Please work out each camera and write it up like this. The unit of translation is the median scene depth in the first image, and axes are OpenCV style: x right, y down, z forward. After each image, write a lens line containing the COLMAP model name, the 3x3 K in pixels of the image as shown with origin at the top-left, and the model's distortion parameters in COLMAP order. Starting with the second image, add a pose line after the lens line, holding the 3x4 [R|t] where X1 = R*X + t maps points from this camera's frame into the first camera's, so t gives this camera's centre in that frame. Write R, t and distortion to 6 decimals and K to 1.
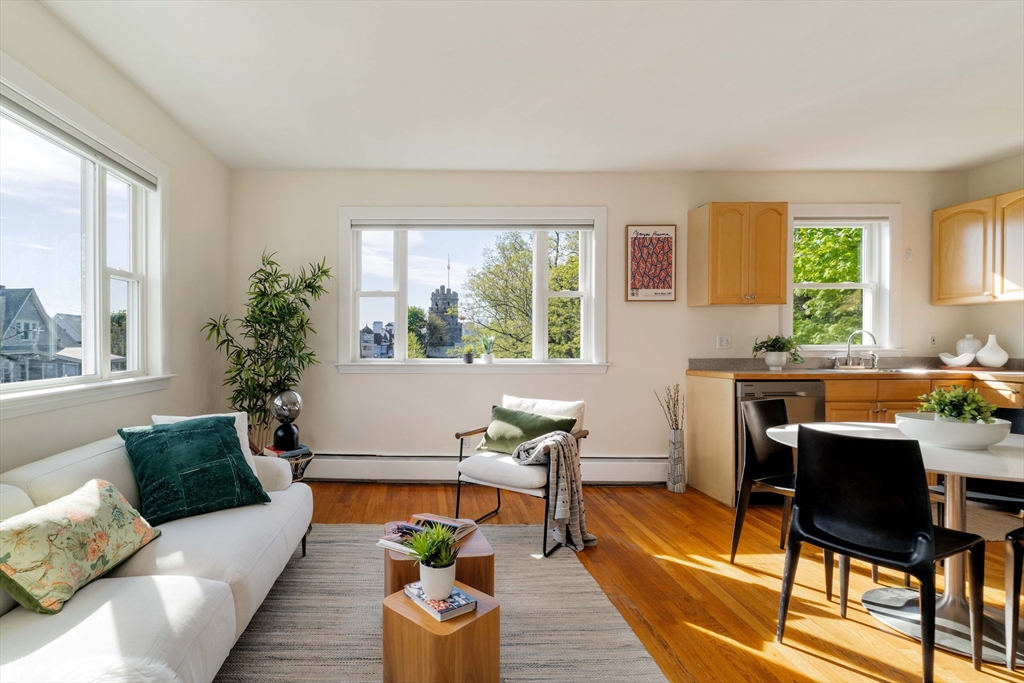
lens RADIAL K [[529.7, 0, 407.3], [0, 529.7, 345.9], [0, 0, 1]] dist [-0.009269, -0.001545]
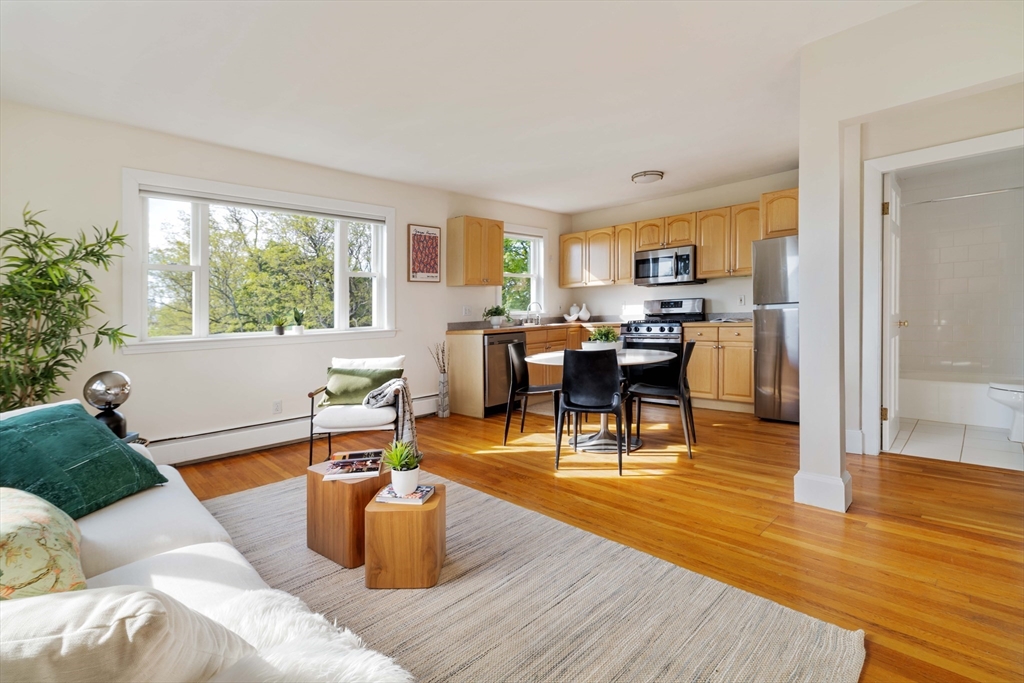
lens RADIAL K [[466.2, 0, 513.5], [0, 466.2, 329.4], [0, 0, 1]] dist [0.013786, -0.001426]
pose [[0.714471, -0.047694, 0.698038, -0.236276], [0.037547, 0.998850, 0.029816, 0.011452], [-0.698657, 0.004907, 0.715440, -0.024568]]
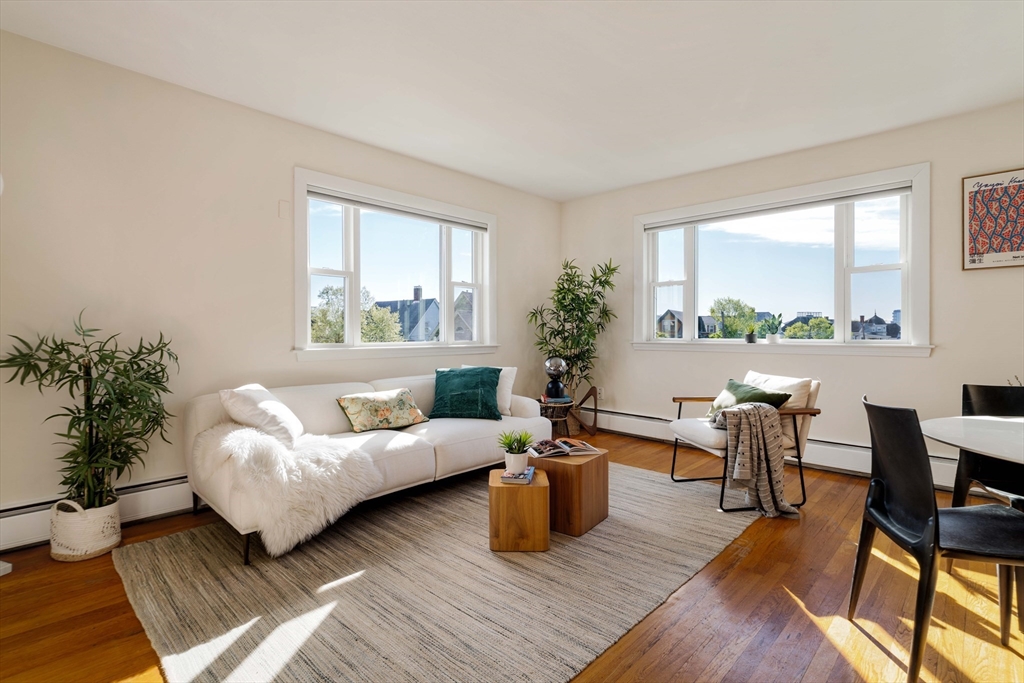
lens RADIAL K [[481.7, 0, 500.6], [0, 481.7, 341.2], [0, 0, 1]] dist [-0.005137, 0.003470]
pose [[0.724479, 0.010222, -0.689221, 0.431129], [-0.005331, 0.999943, 0.009226, 0.023421], [0.689277, -0.003010, 0.724492, -0.041263]]
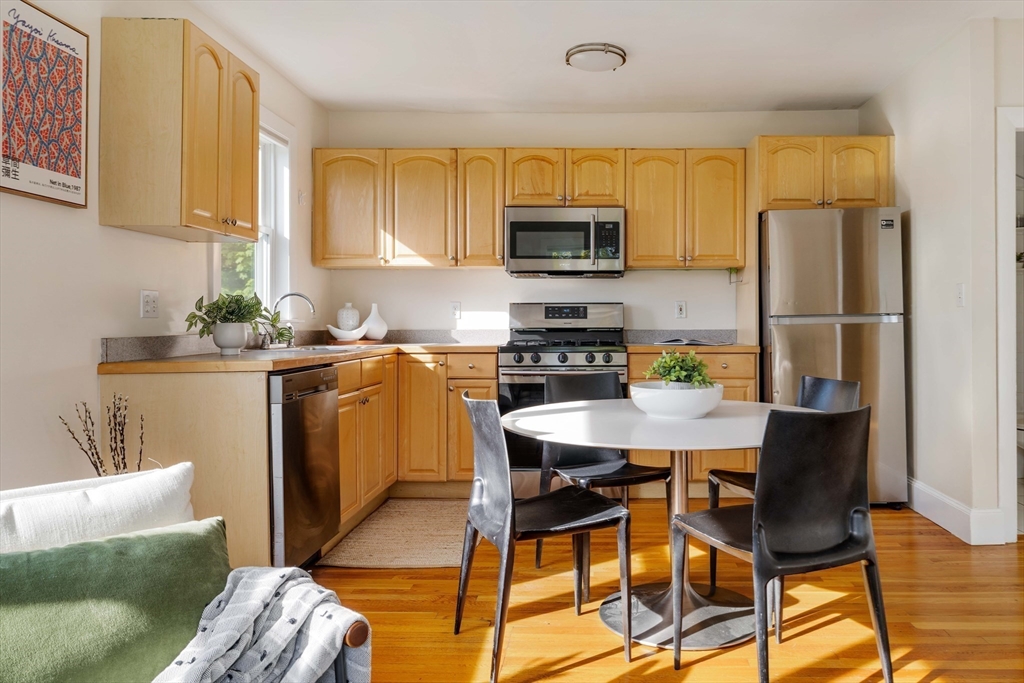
lens RADIAL K [[743.6, 0, 580.3], [0, 743.6, 321.4], [0, 0, 1]] dist [0.013300, 0.022790]
pose [[0.032148, 0.005495, 0.999468, -0.113327], [0.009285, 0.999940, -0.005797, 0.018538], [-0.999440, 0.009467, 0.032095, 0.595026]]
